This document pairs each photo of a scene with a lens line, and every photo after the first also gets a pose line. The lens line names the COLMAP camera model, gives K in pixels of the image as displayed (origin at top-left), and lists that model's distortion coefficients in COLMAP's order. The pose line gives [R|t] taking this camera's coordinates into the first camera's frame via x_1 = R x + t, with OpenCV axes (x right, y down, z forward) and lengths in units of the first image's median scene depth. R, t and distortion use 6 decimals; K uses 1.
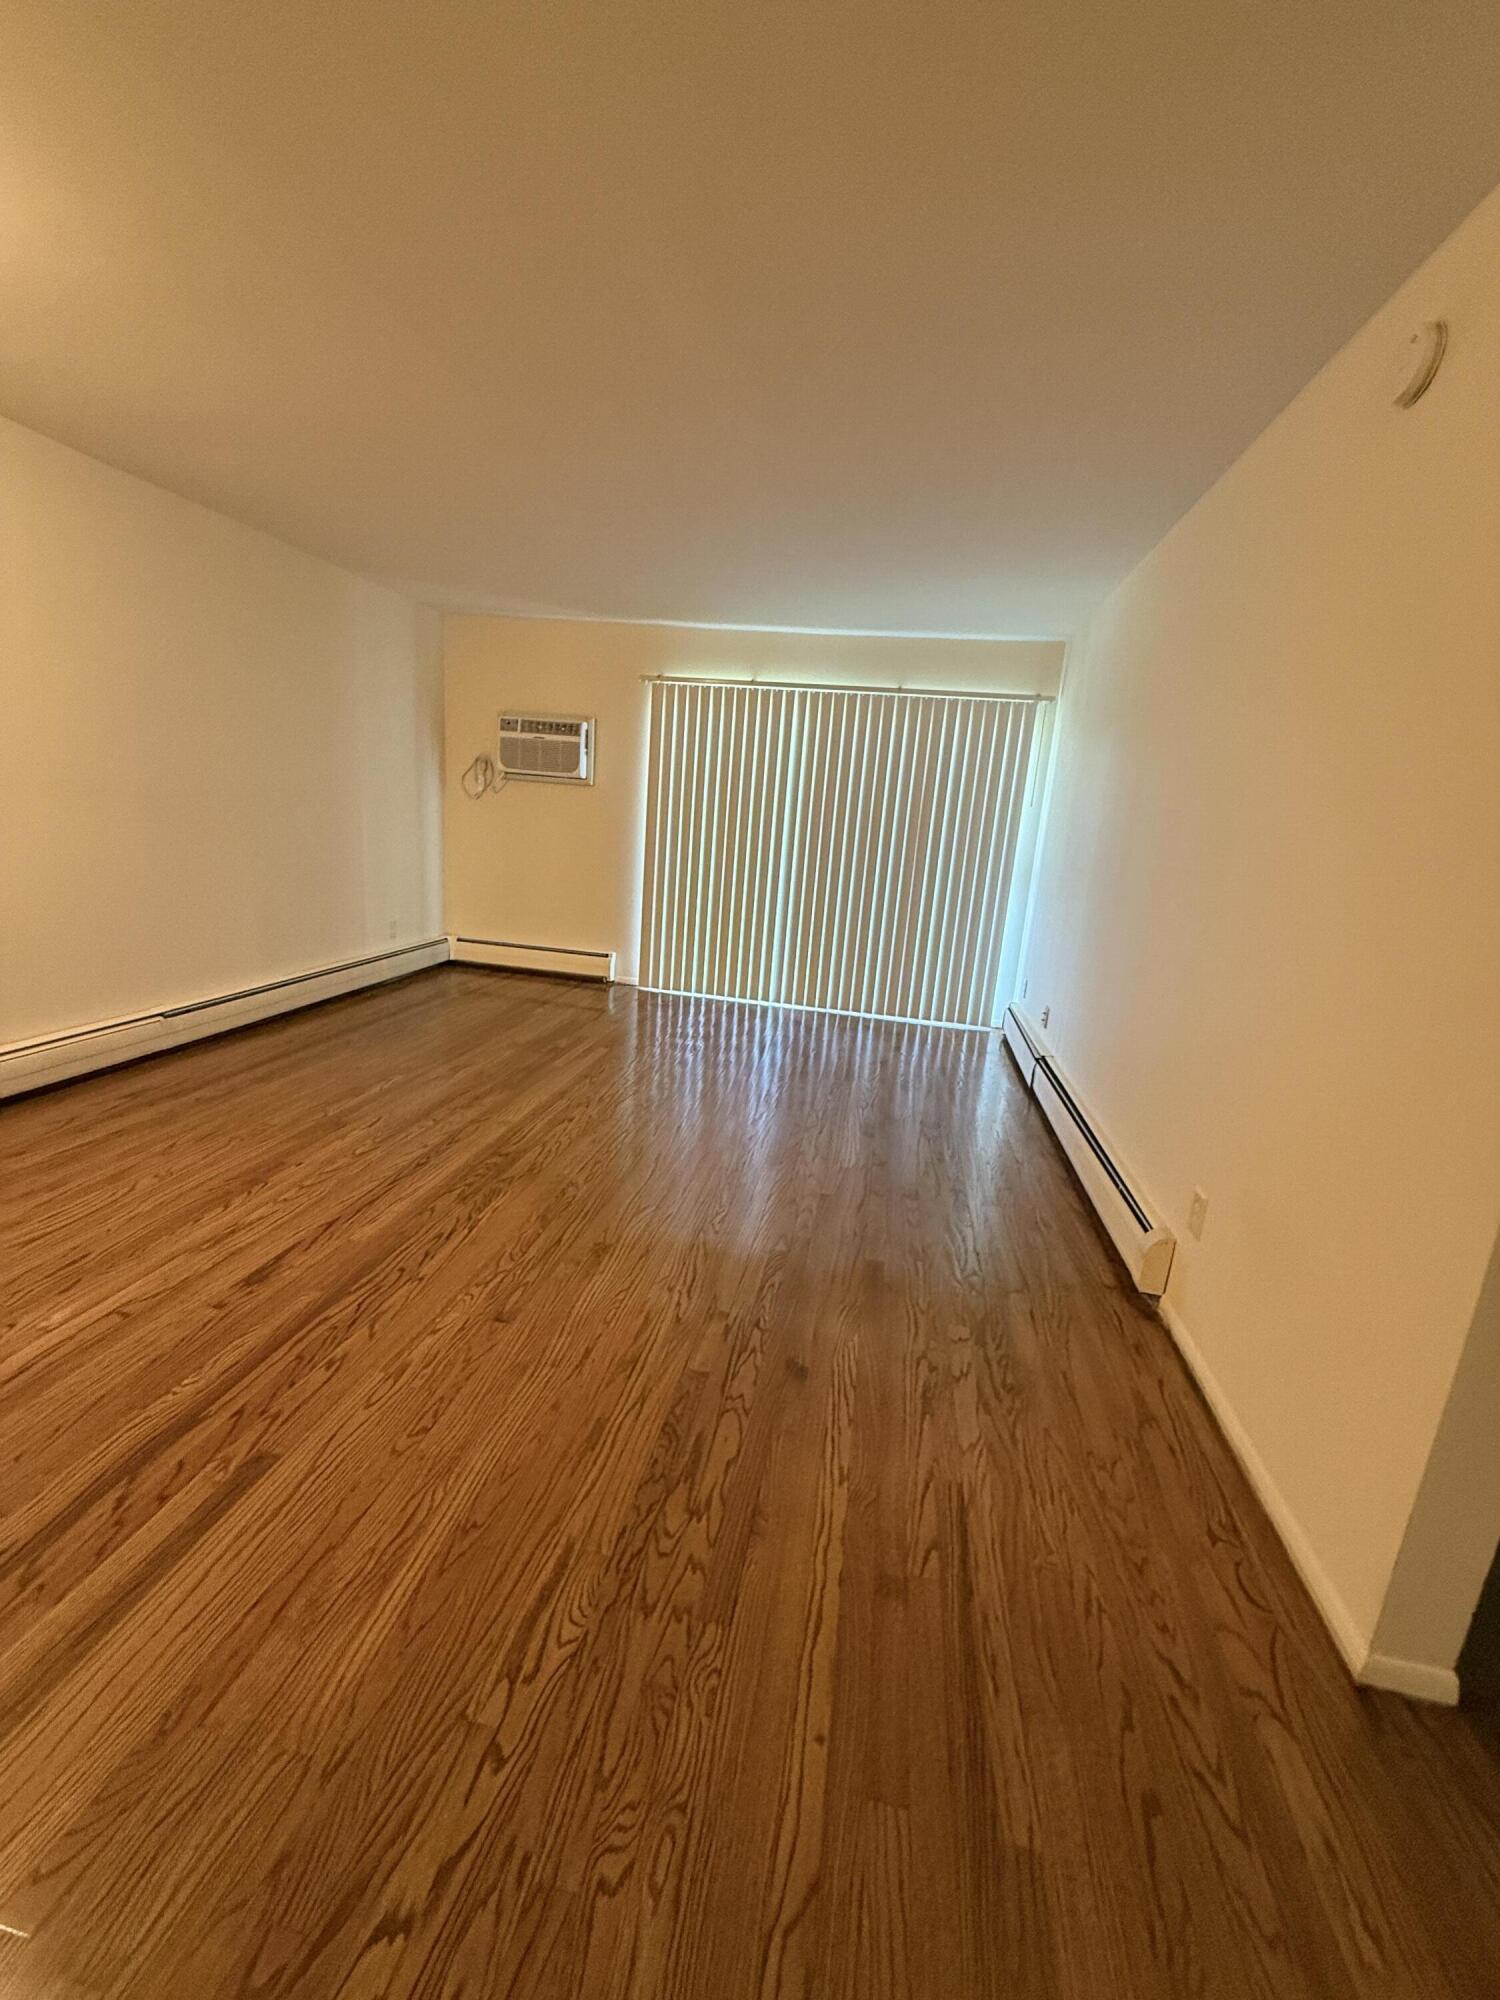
lens RADIAL K [[805.8, 0, 719.4], [0, 805.8, 997.9], [0, 0, 1]] dist [0.001129, 0.000024]
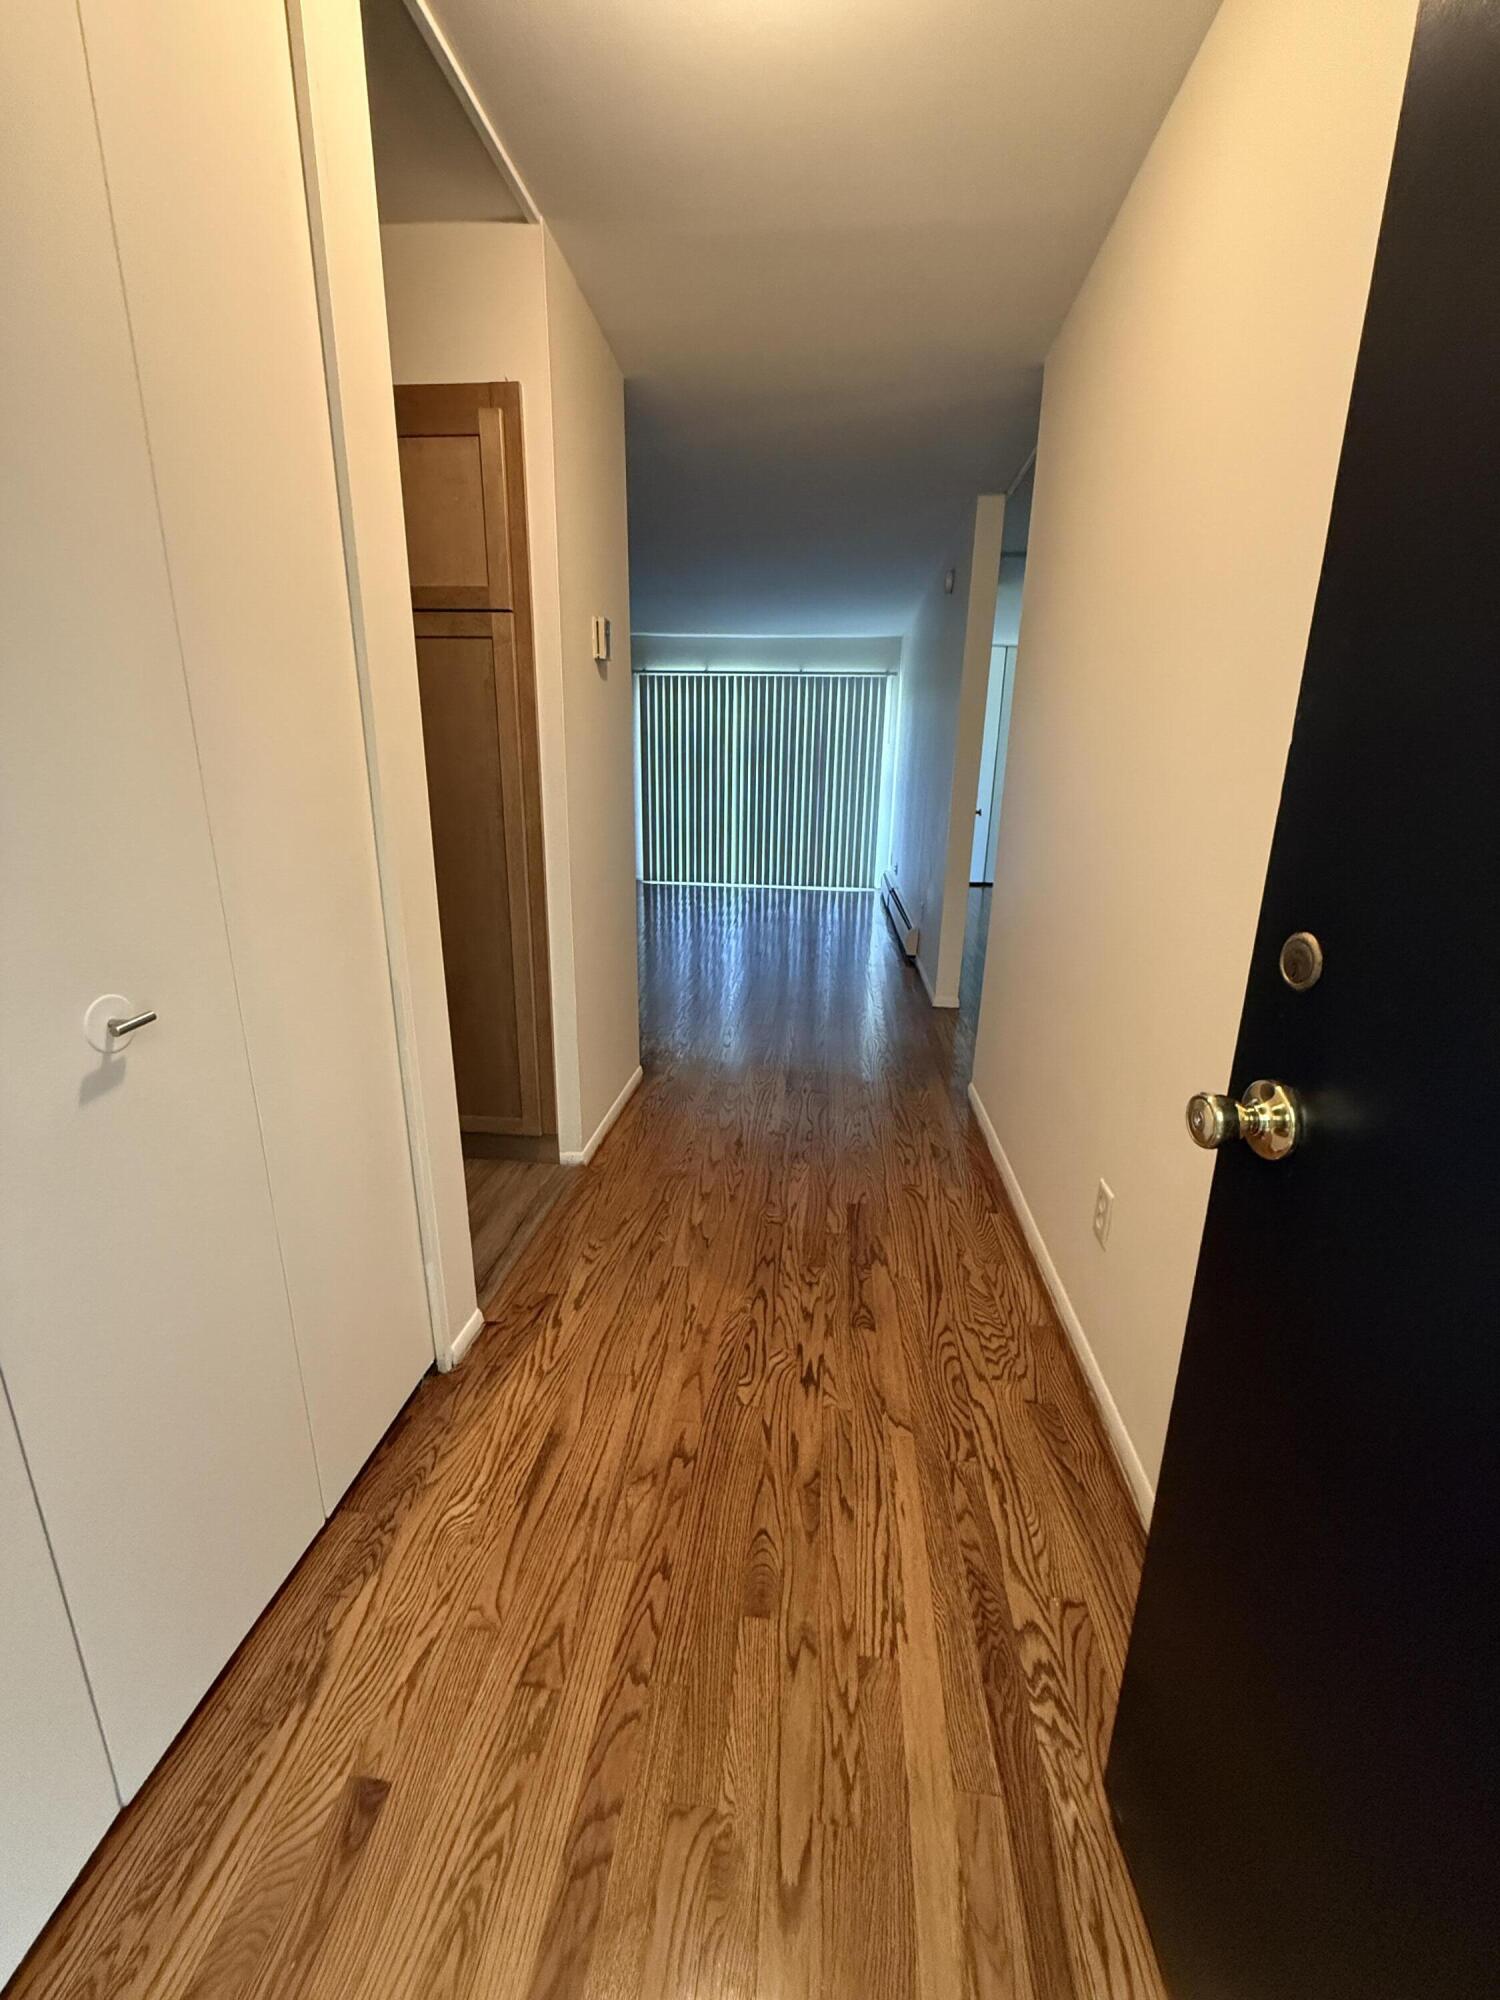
lens RADIAL K [[796.9, 0, 750.0], [0, 796.9, 993.7], [0, 0, 1]] dist [0.001039, 0.000049]
pose [[0.995915, -0.067852, 0.059571, -0.007574], [0.066983, 0.997618, 0.016466, 0.201716], [-0.060546, -0.012409, 0.998088, -0.529169]]
